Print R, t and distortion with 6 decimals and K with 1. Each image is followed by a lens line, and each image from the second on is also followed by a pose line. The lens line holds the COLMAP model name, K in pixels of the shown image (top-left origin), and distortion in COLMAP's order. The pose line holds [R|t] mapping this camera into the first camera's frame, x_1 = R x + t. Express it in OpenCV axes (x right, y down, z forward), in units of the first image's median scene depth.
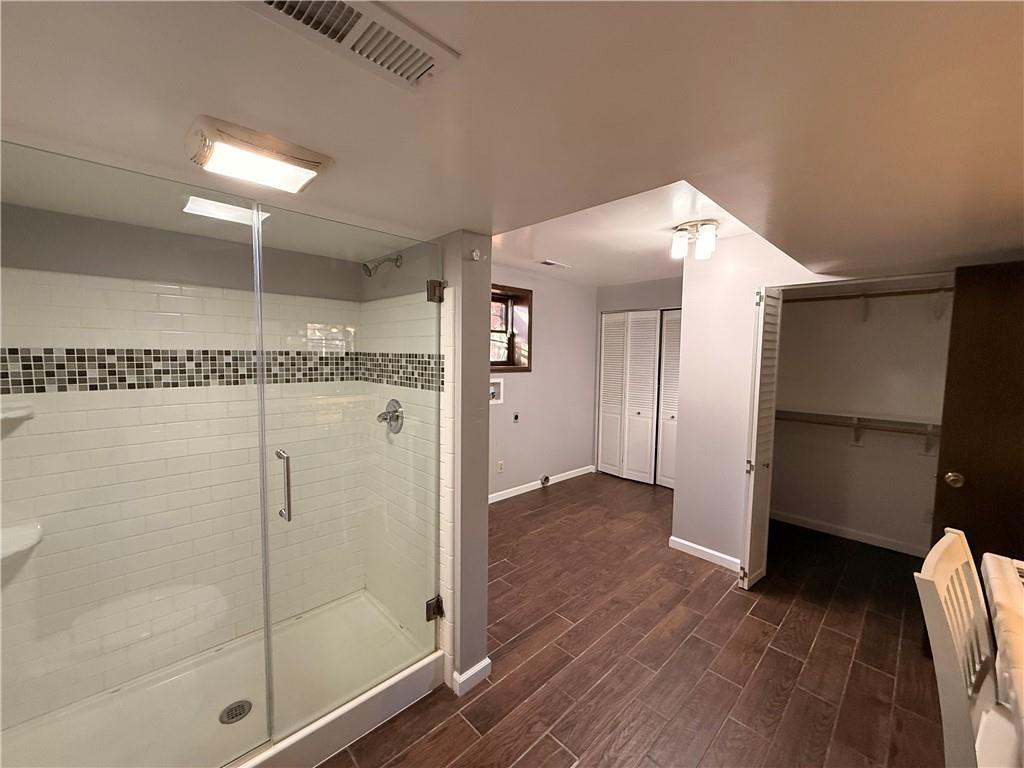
lens RADIAL K [[407.7, 0, 509.7], [0, 407.7, 383.7], [0, 0, 1]] dist [0.000468, -0.001207]
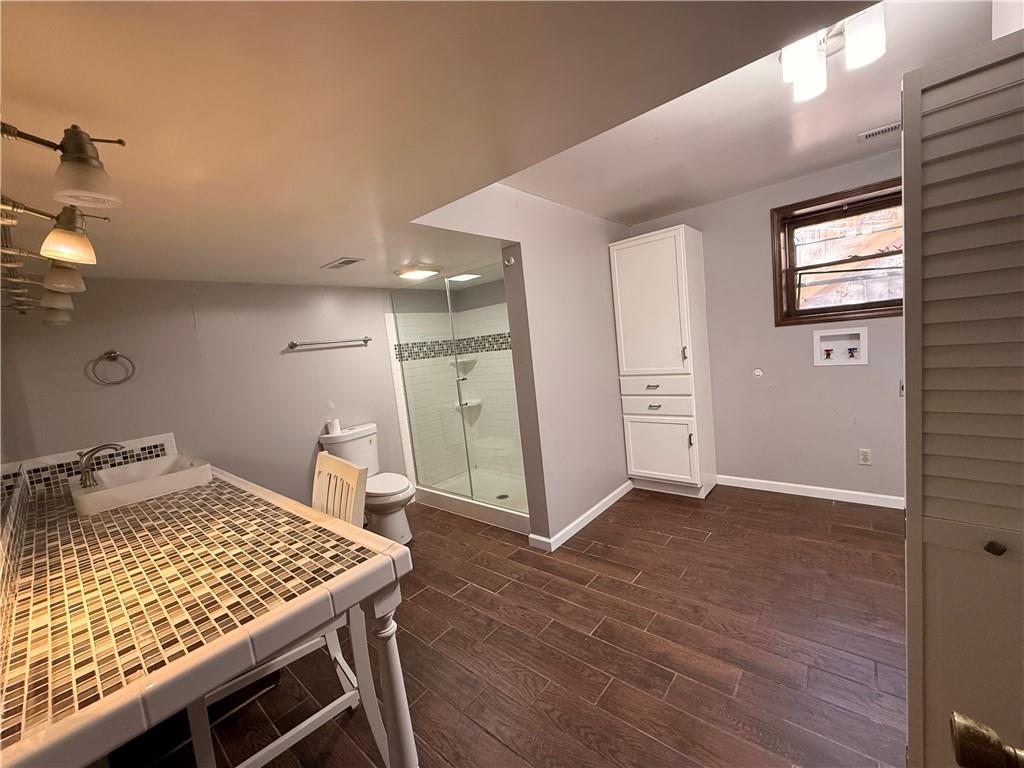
lens RADIAL K [[407.7, 0, 505.8], [0, 407.7, 381.7], [0, 0, 1]] dist [0.000468, -0.001207]
pose [[0.088324, 0.071296, -0.993537, 0.653929], [0.032659, 0.996692, 0.074426, 0.007628], [0.995556, -0.039021, 0.085703, 0.374870]]
